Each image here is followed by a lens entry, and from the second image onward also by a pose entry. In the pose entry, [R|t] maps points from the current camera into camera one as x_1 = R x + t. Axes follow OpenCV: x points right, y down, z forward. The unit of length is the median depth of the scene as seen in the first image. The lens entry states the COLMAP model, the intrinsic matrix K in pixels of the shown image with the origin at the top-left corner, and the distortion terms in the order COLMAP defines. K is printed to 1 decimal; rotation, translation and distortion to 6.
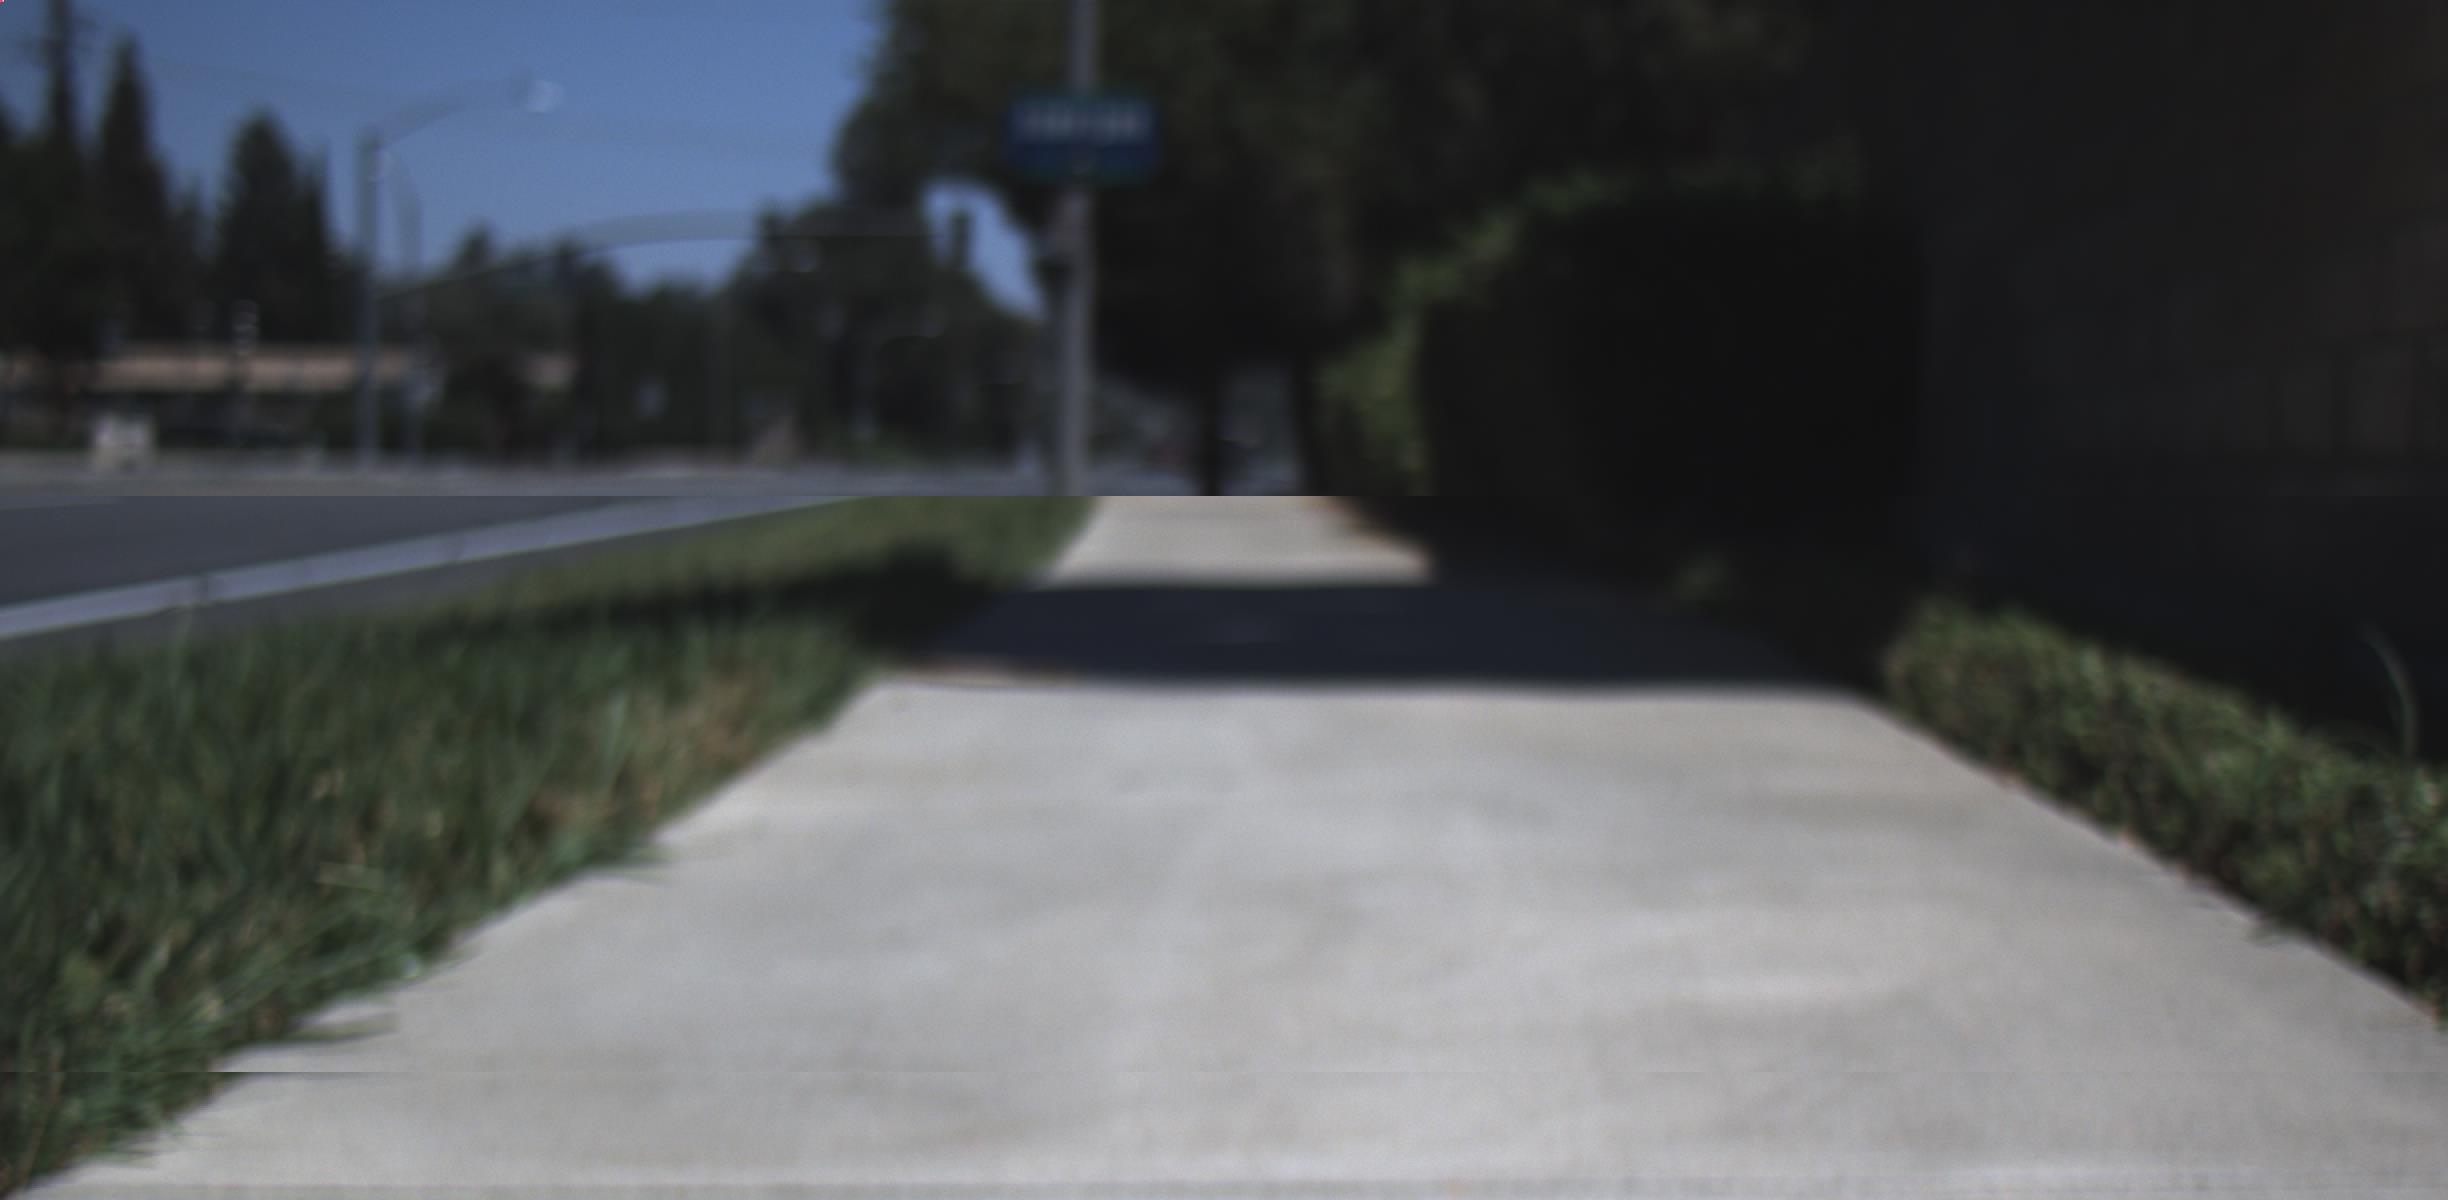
lens RADIAL K [[11762.2, 0, 1215.2], [0, 11762.2, 606.9], [0, 0, 1]] dist [2.019968, 0.000000]
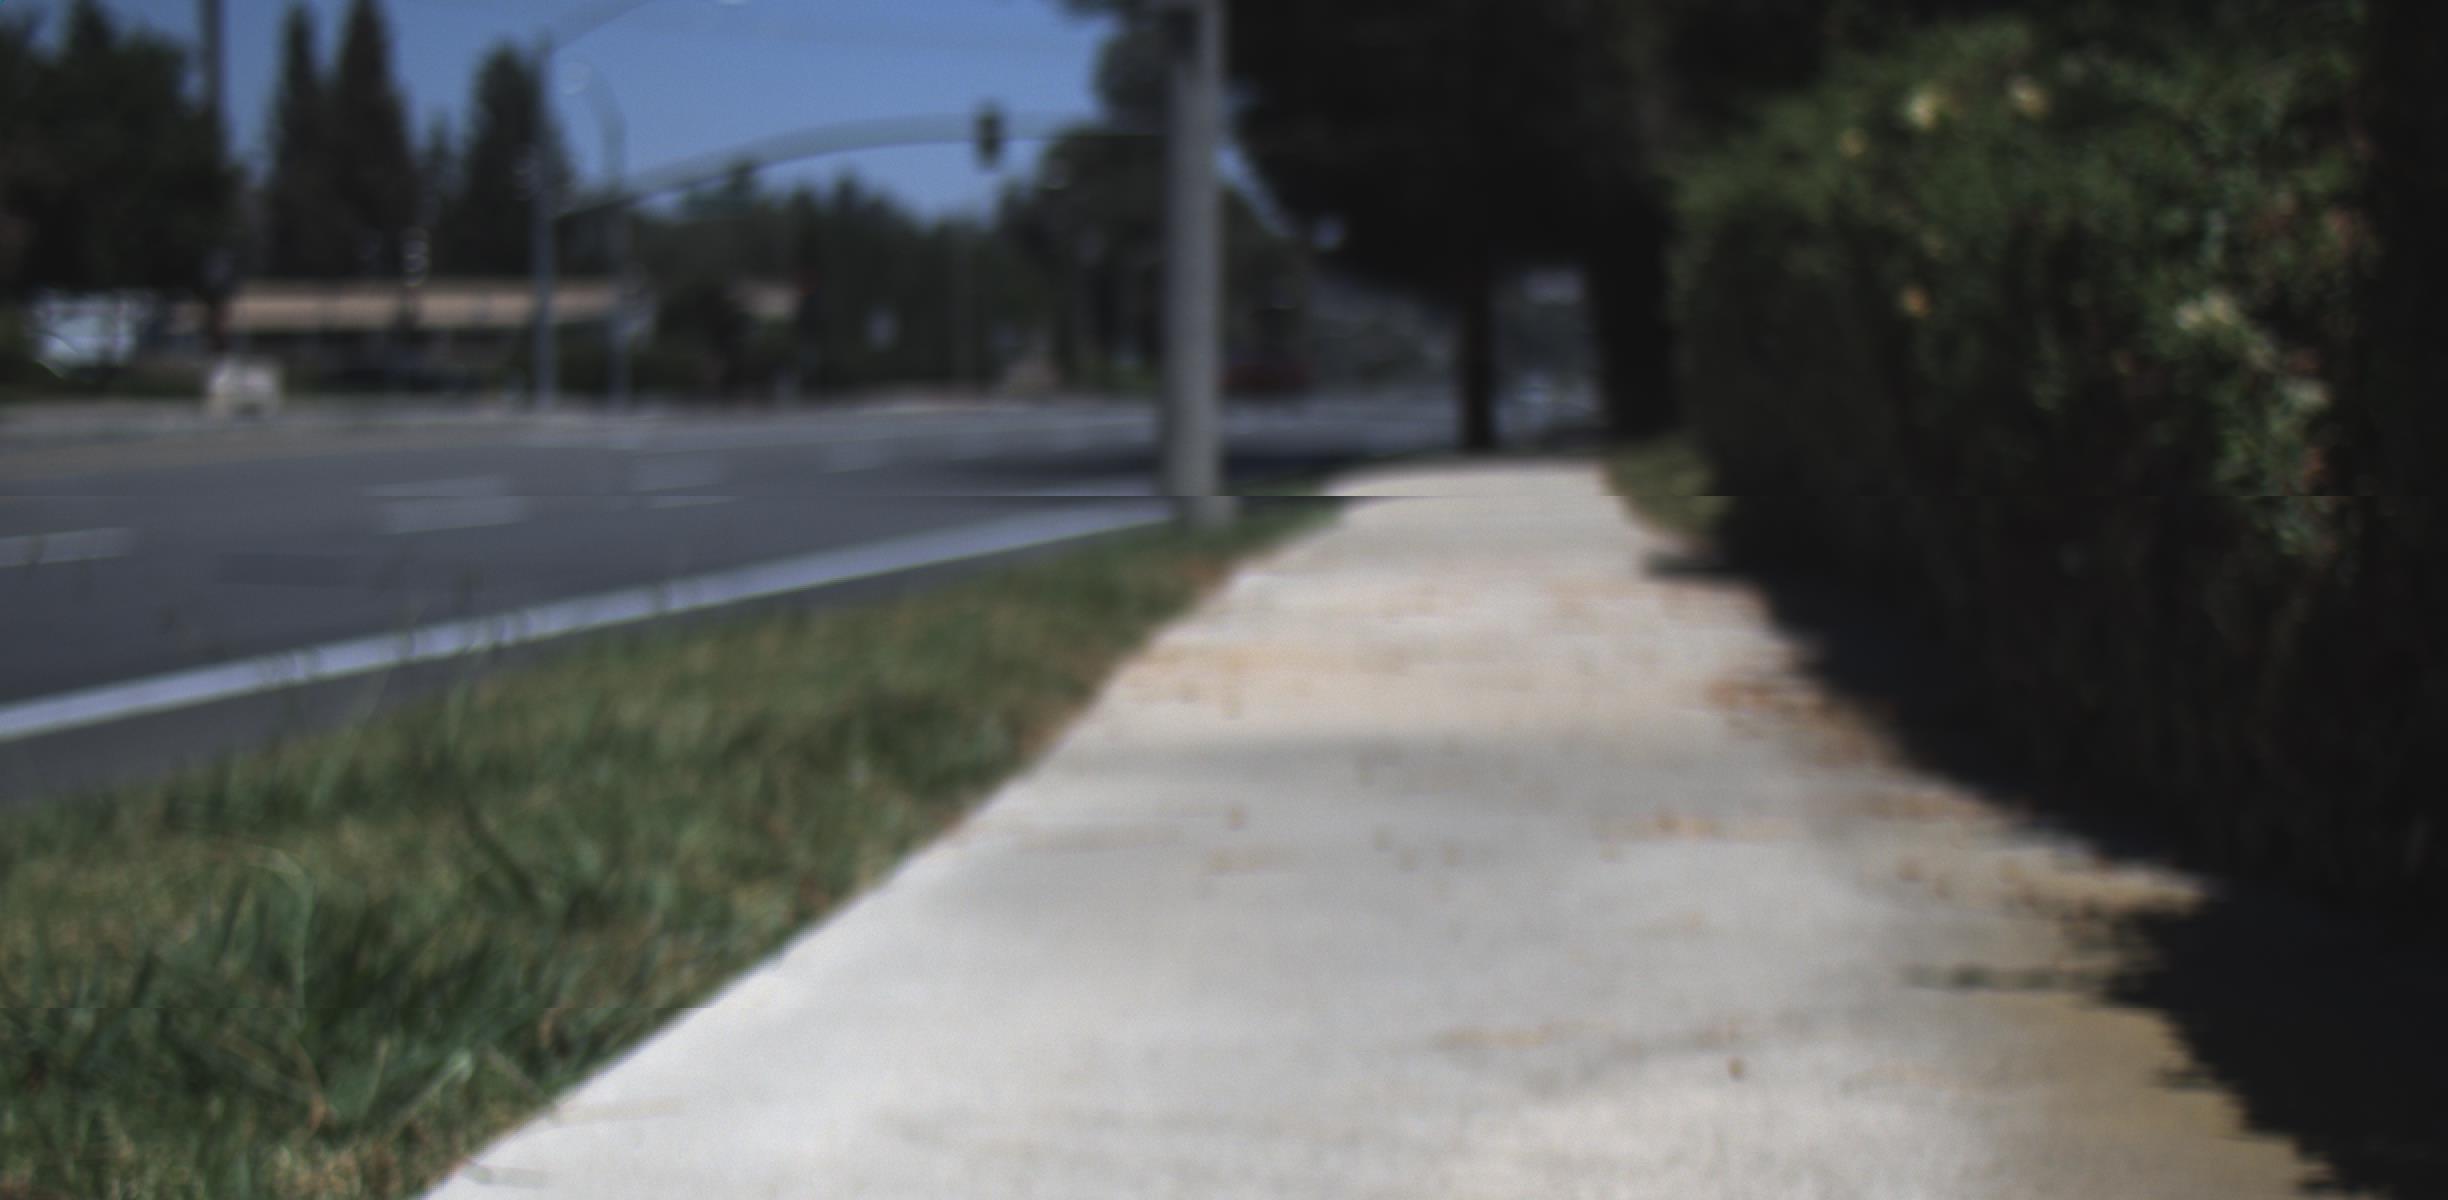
lens RADIAL K [[11762.2, 0, 1203.5], [0, 11762.2, 583.2], [0, 0, 1]] dist [2.019968, 0.000000]
pose [[0.999457, -0.020675, -0.025653, 0.000385], [0.020783, 0.999776, 0.003946, -0.001109], [0.025566, -0.004477, 0.999663, 0.098452]]
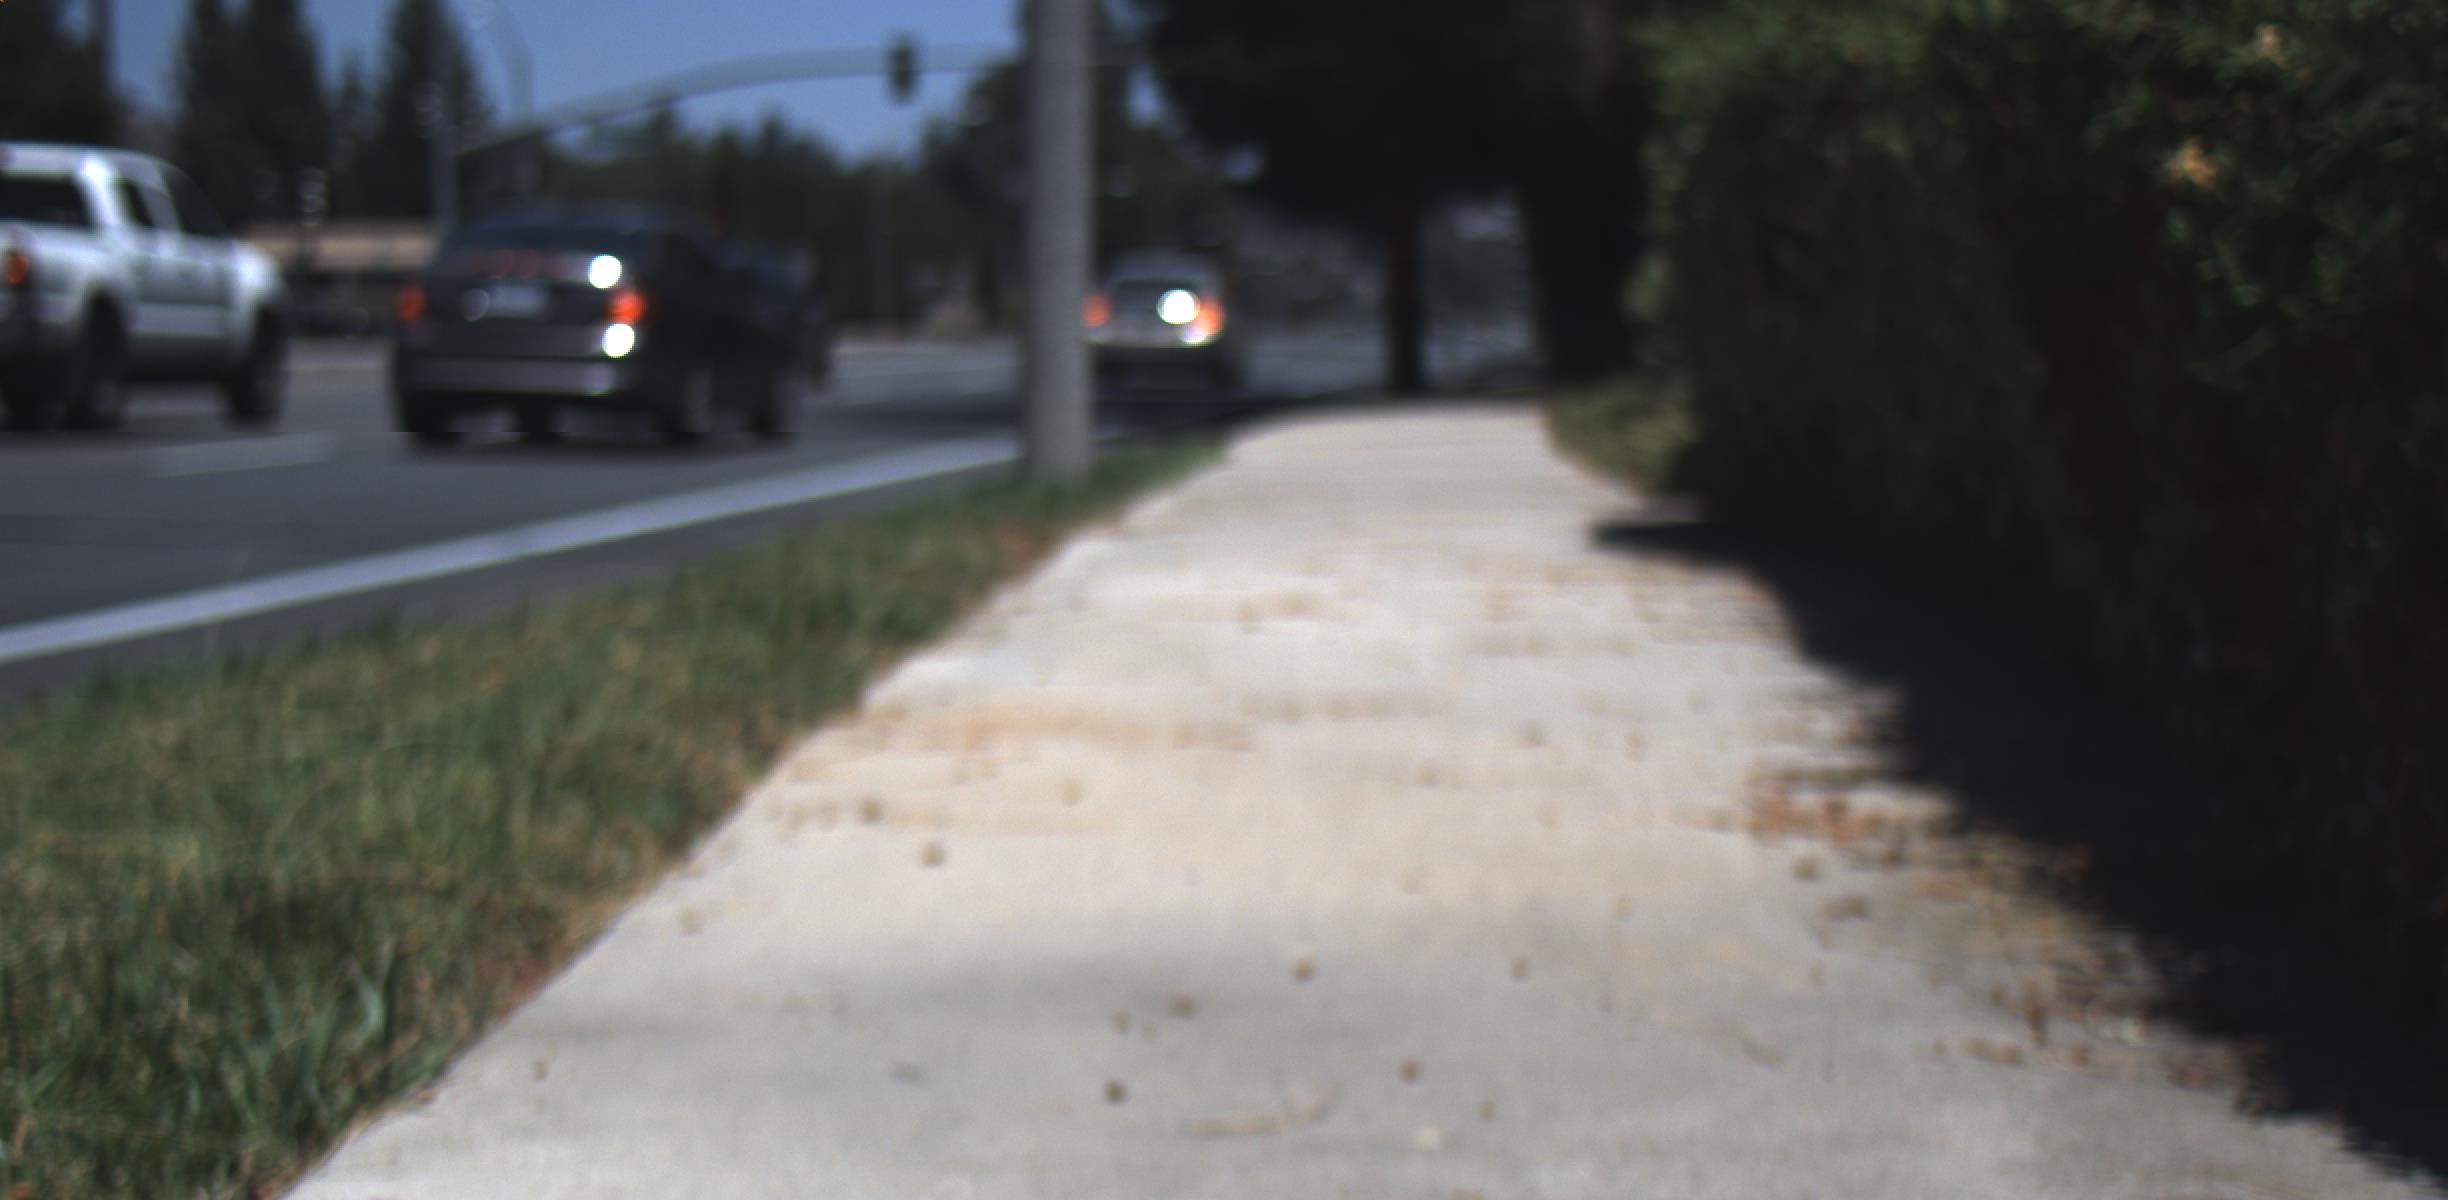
lens RADIAL K [[11762.2, 0, 1234.5], [0, 11762.2, 616.1], [0, 0, 1]] dist [2.019968, 0.000000]
pose [[0.999468, -0.027627, -0.017359, 0.000399], [0.027839, 0.999539, 0.012093, -0.001338], [0.017017, -0.012570, 0.999776, 0.116925]]
